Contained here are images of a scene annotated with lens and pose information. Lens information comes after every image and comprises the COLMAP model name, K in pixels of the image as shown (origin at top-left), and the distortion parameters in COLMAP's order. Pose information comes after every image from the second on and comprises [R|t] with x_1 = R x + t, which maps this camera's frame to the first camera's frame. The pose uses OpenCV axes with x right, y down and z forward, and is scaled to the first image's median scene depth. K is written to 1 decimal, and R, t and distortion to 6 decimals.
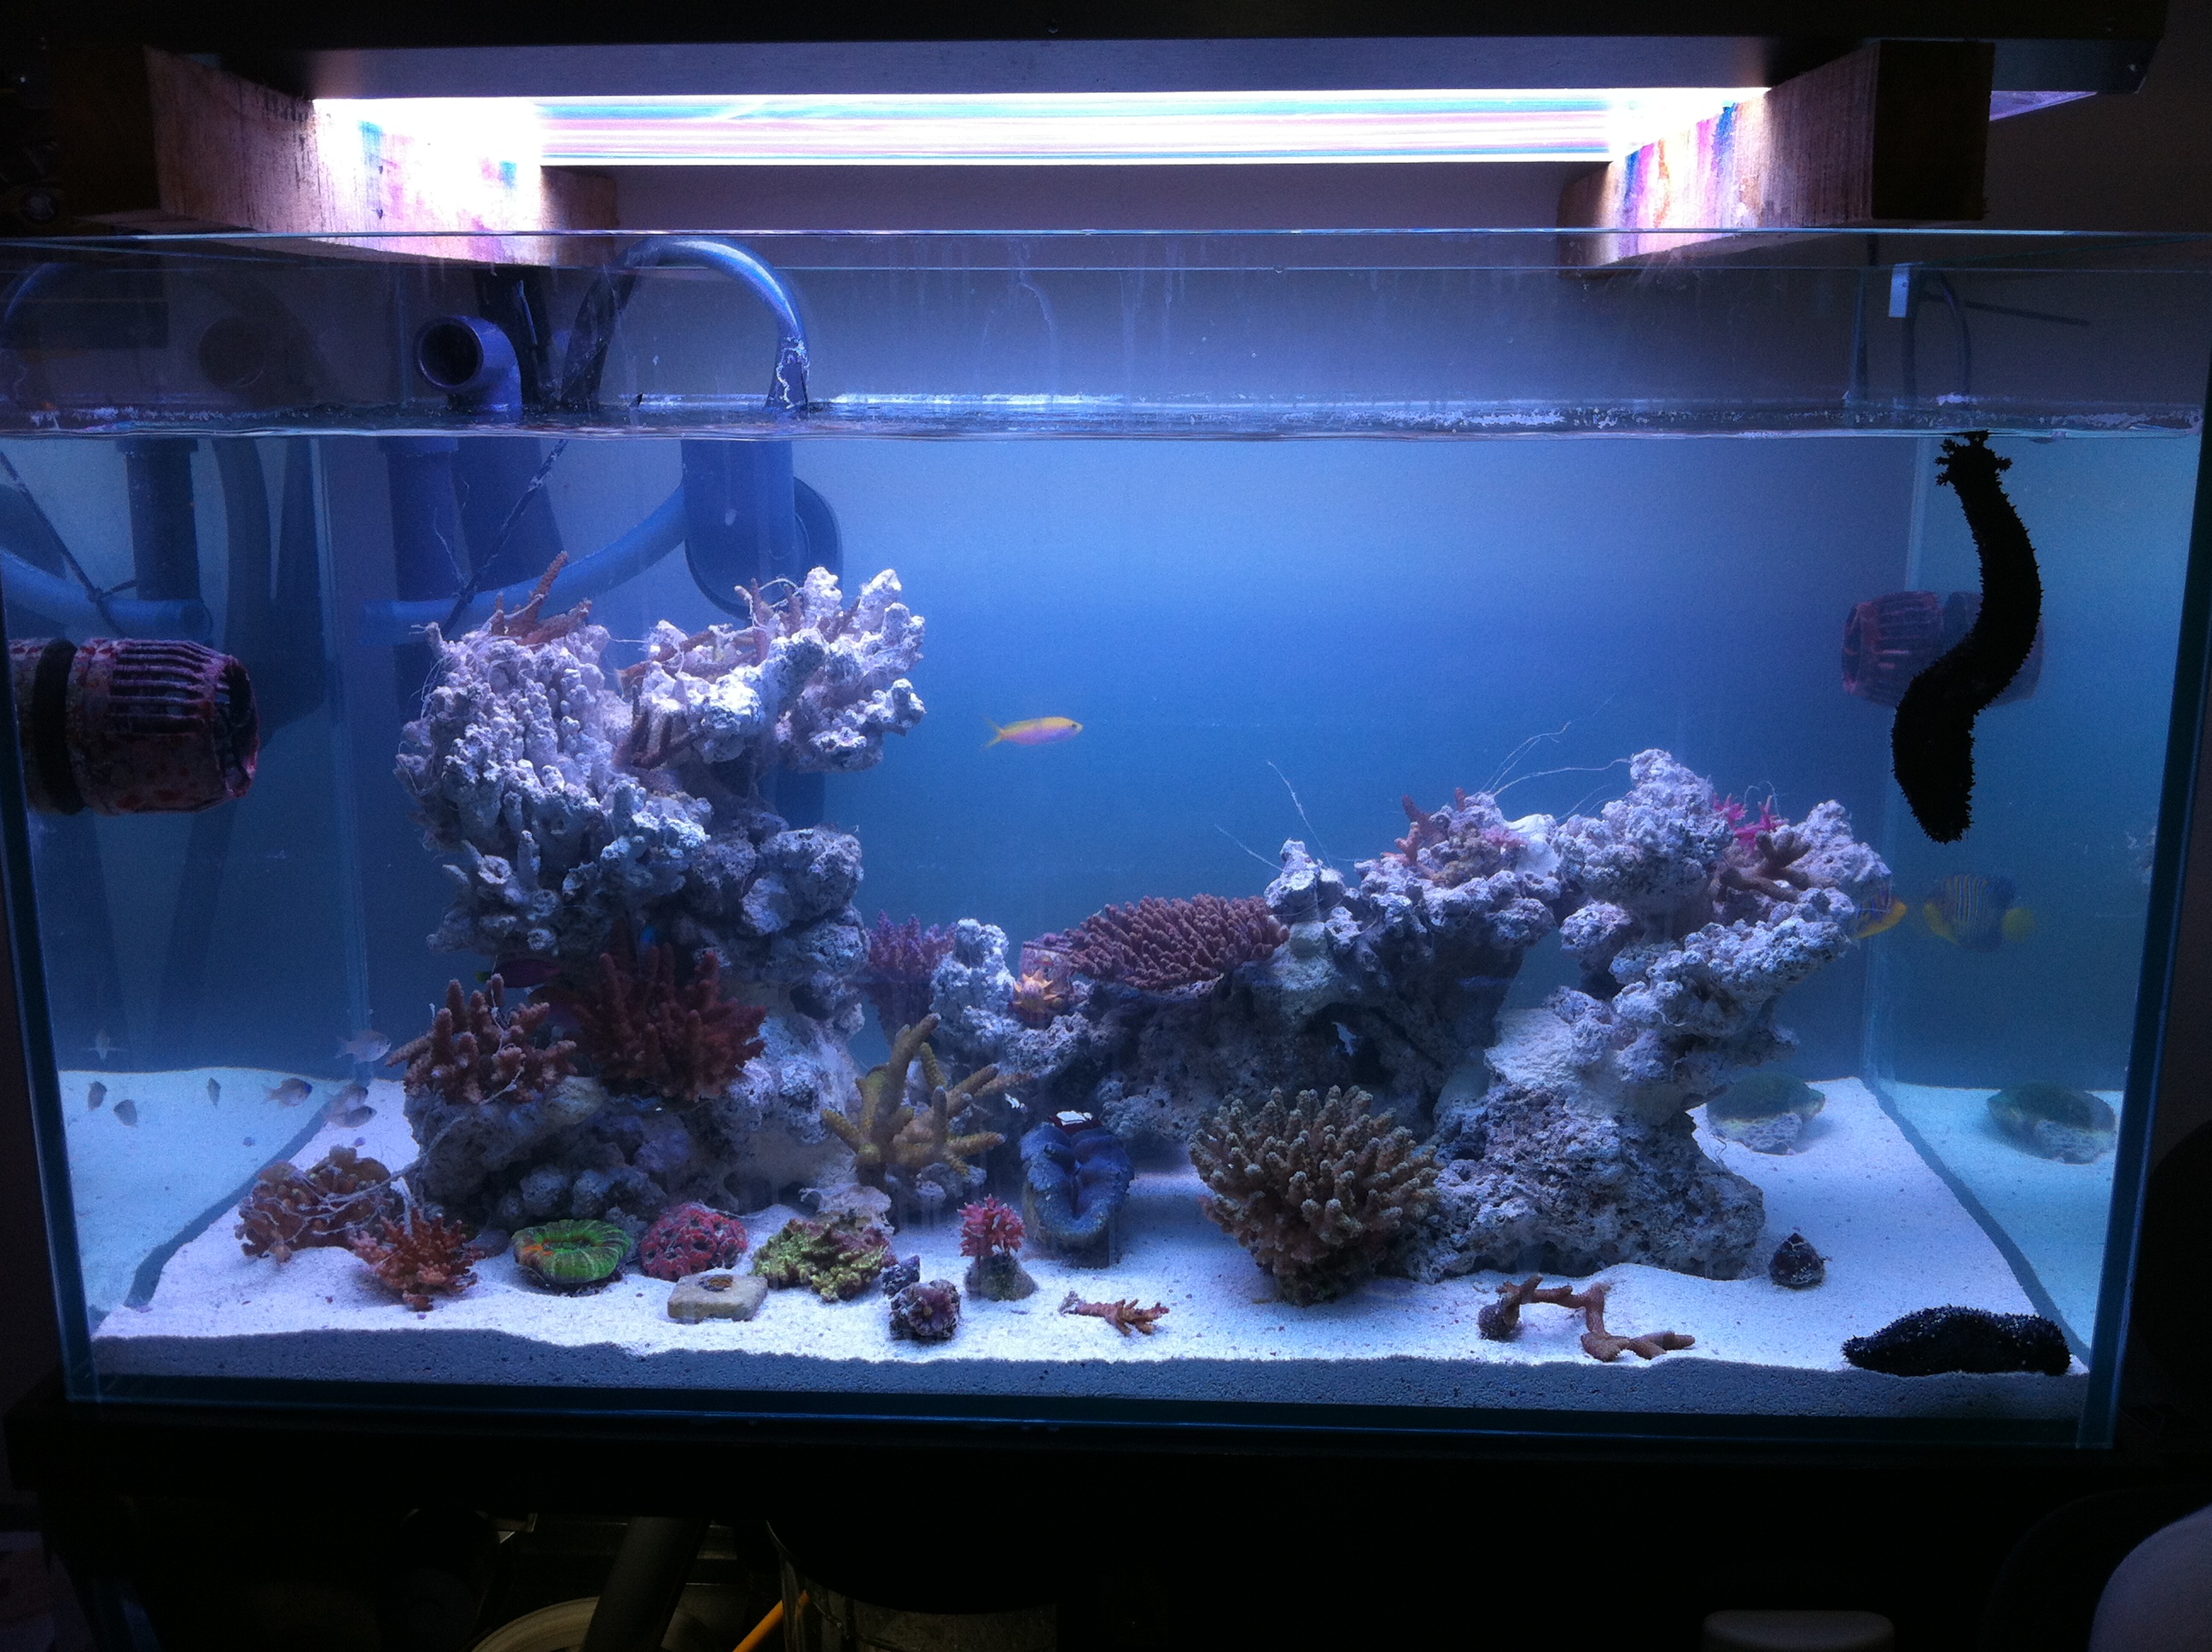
lens RADIAL K [[2096.1, 0, 1033.8], [0, 2096.1, 824.3], [0, 0, 1]] dist [0.130271, -0.382688]
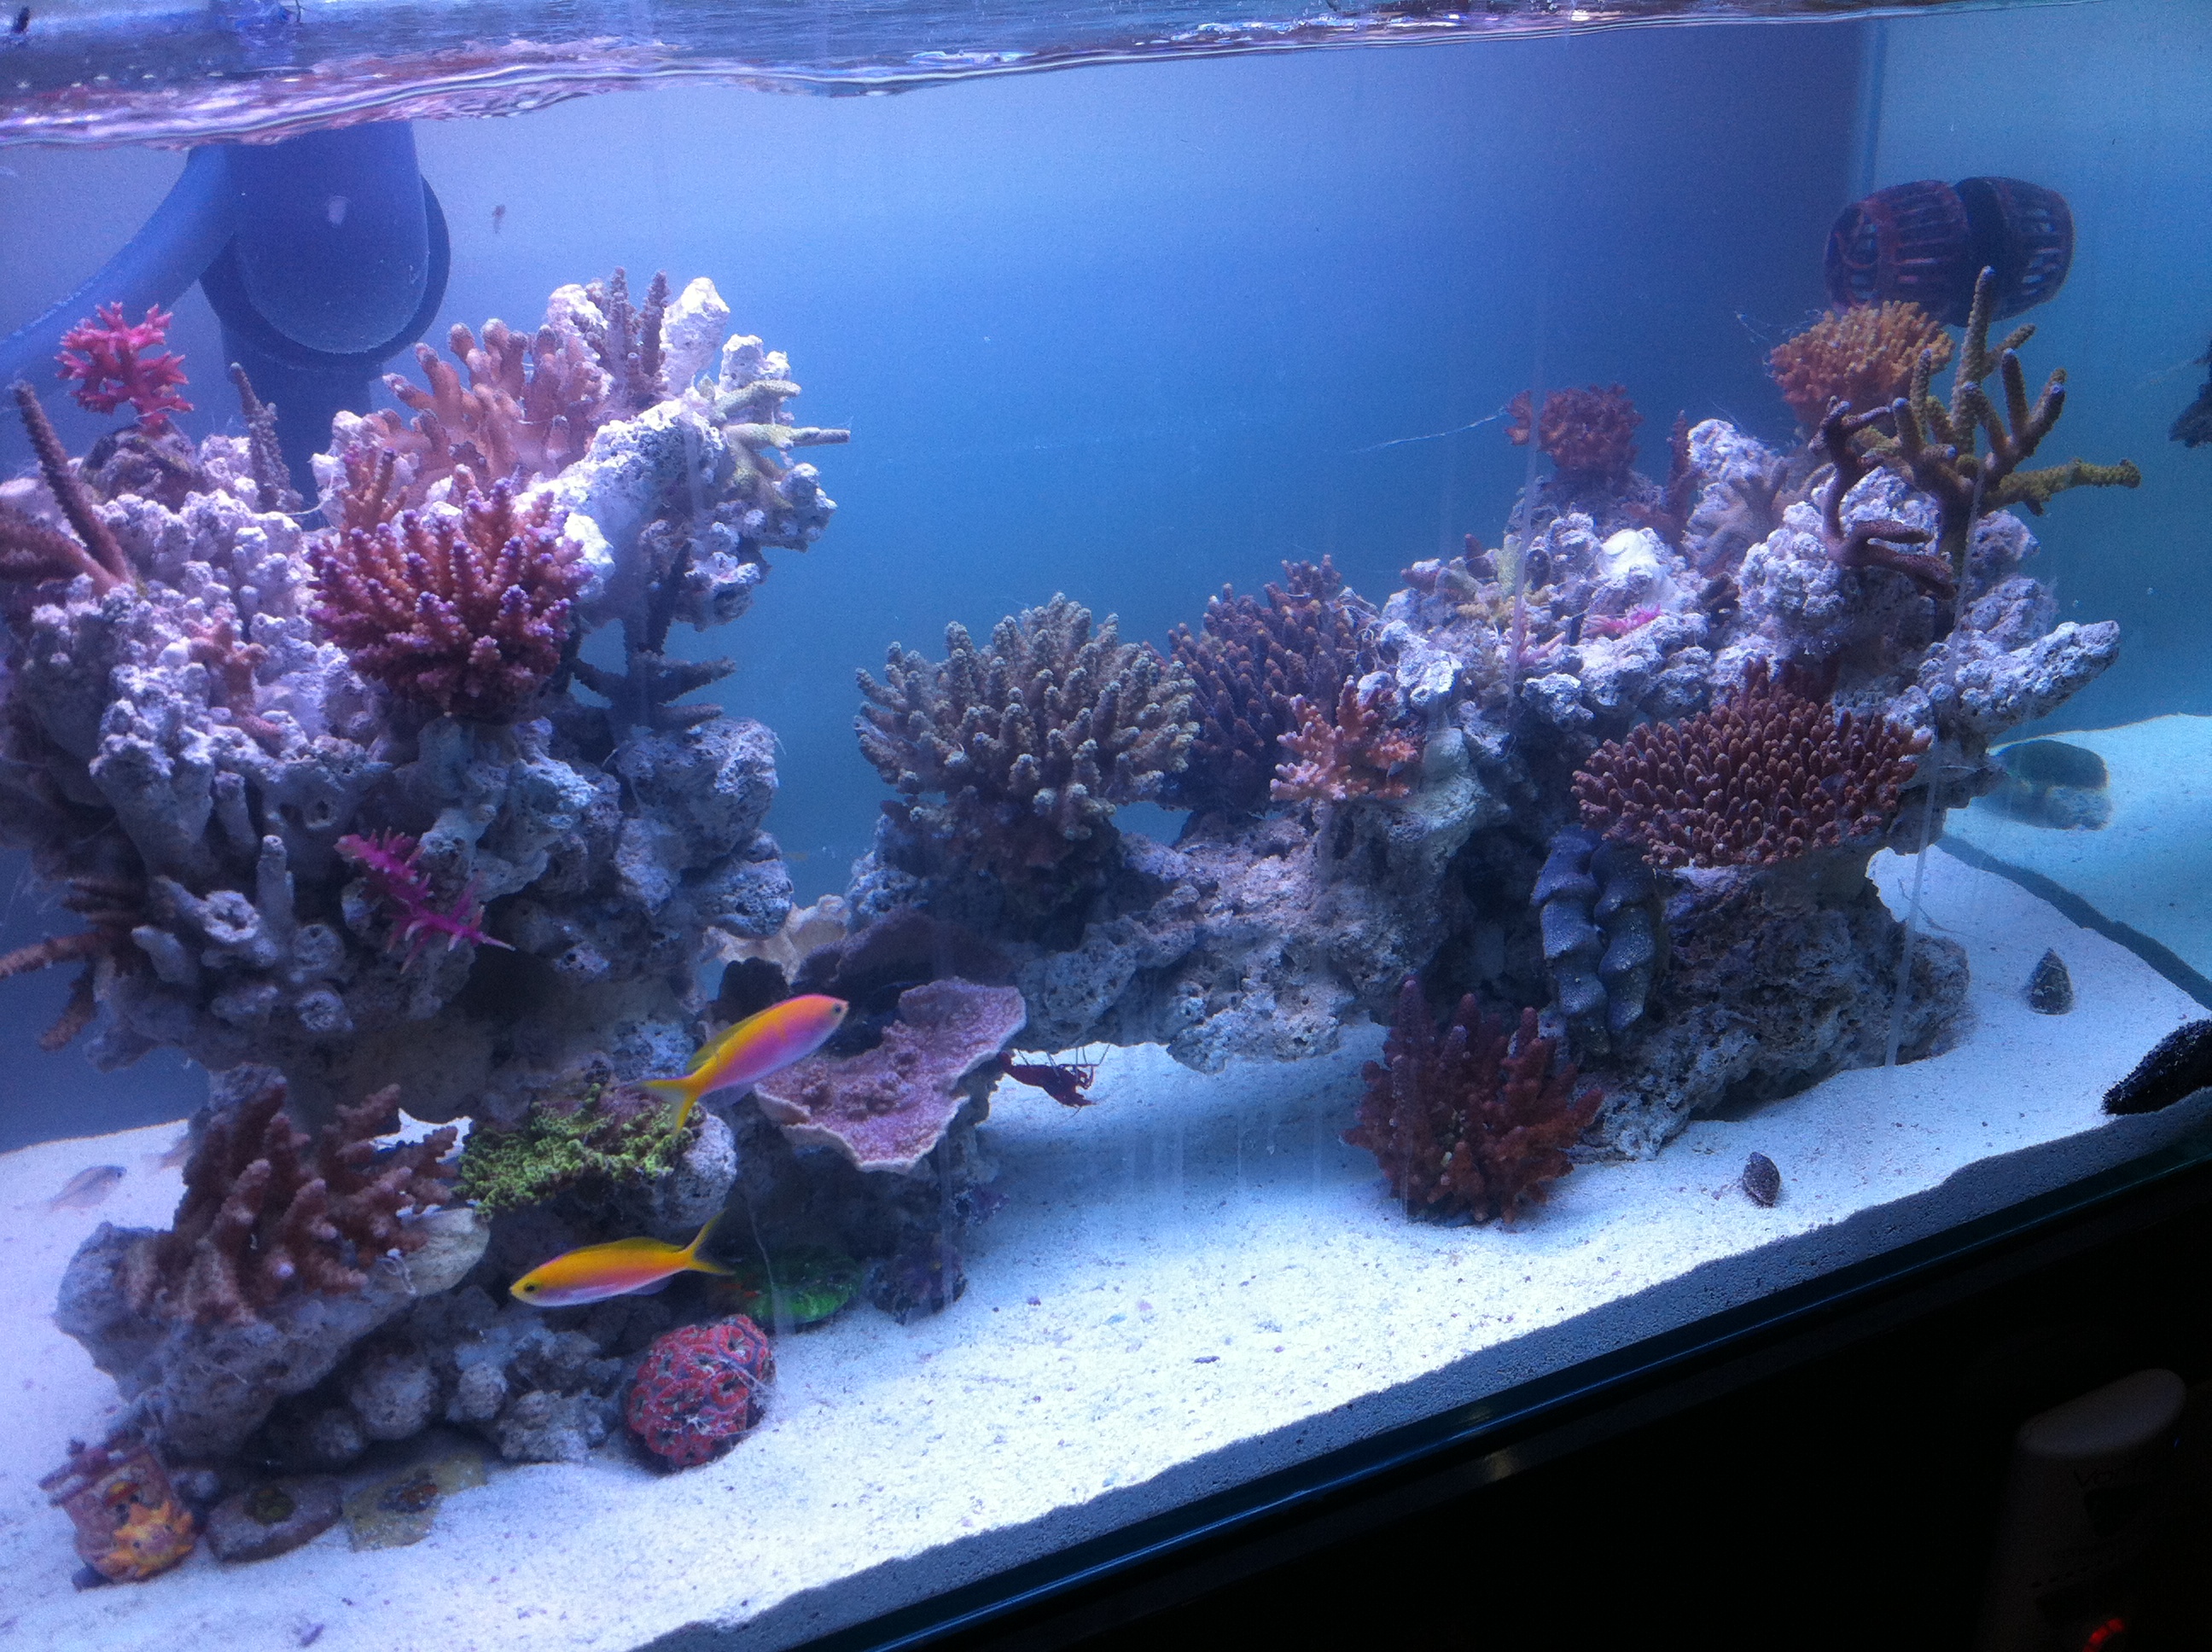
lens RADIAL K [[2203.7, 0, 1106.0], [0, 2203.7, 826.0], [0, 0, 1]] dist [0.080206, -0.296804]
pose [[0.869025, -0.212183, 0.446960, -0.311906], [0.119188, 0.966549, 0.227108, -0.107082], [-0.480197, -0.144091, 0.865245, 0.388534]]
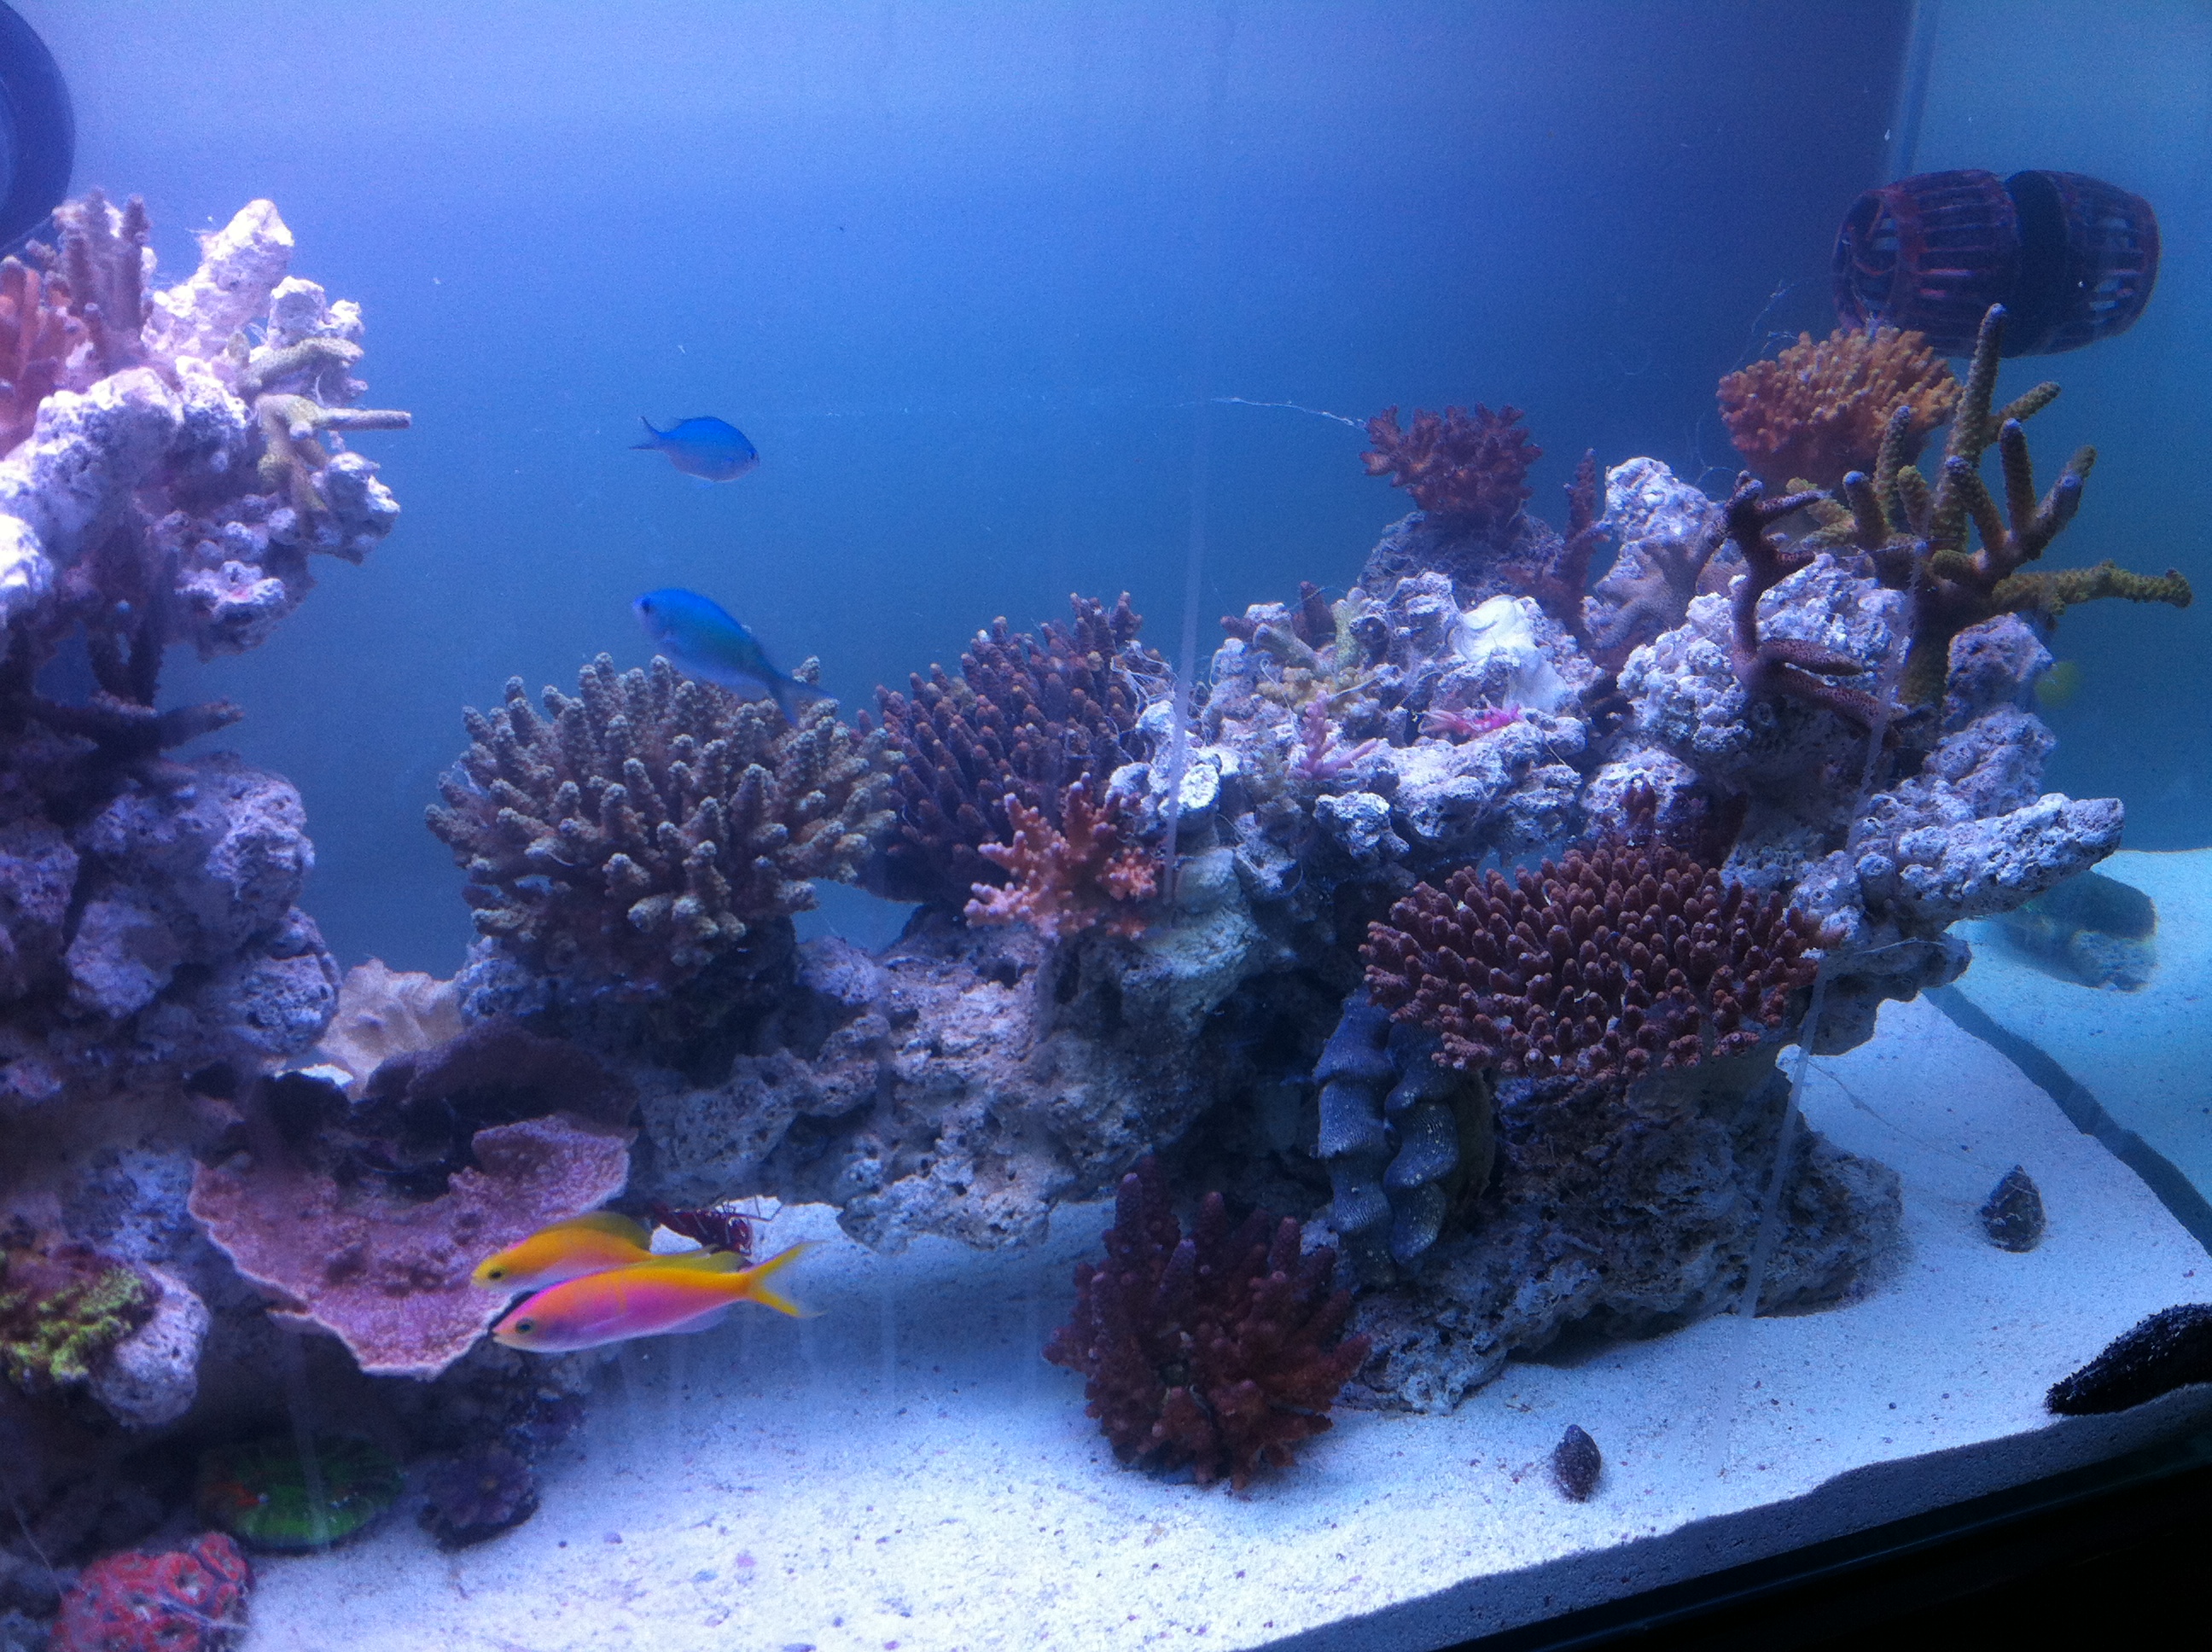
lens RADIAL K [[2096.1, 0, 1033.8], [0, 2096.1, 824.3], [0, 0, 1]] dist [0.130271, -0.382688]
pose [[0.919543, -0.154506, 0.361343, -0.109799], [0.059176, 0.963426, 0.261358, -0.107810], [-0.388509, -0.218947, 0.895055, 0.514154]]
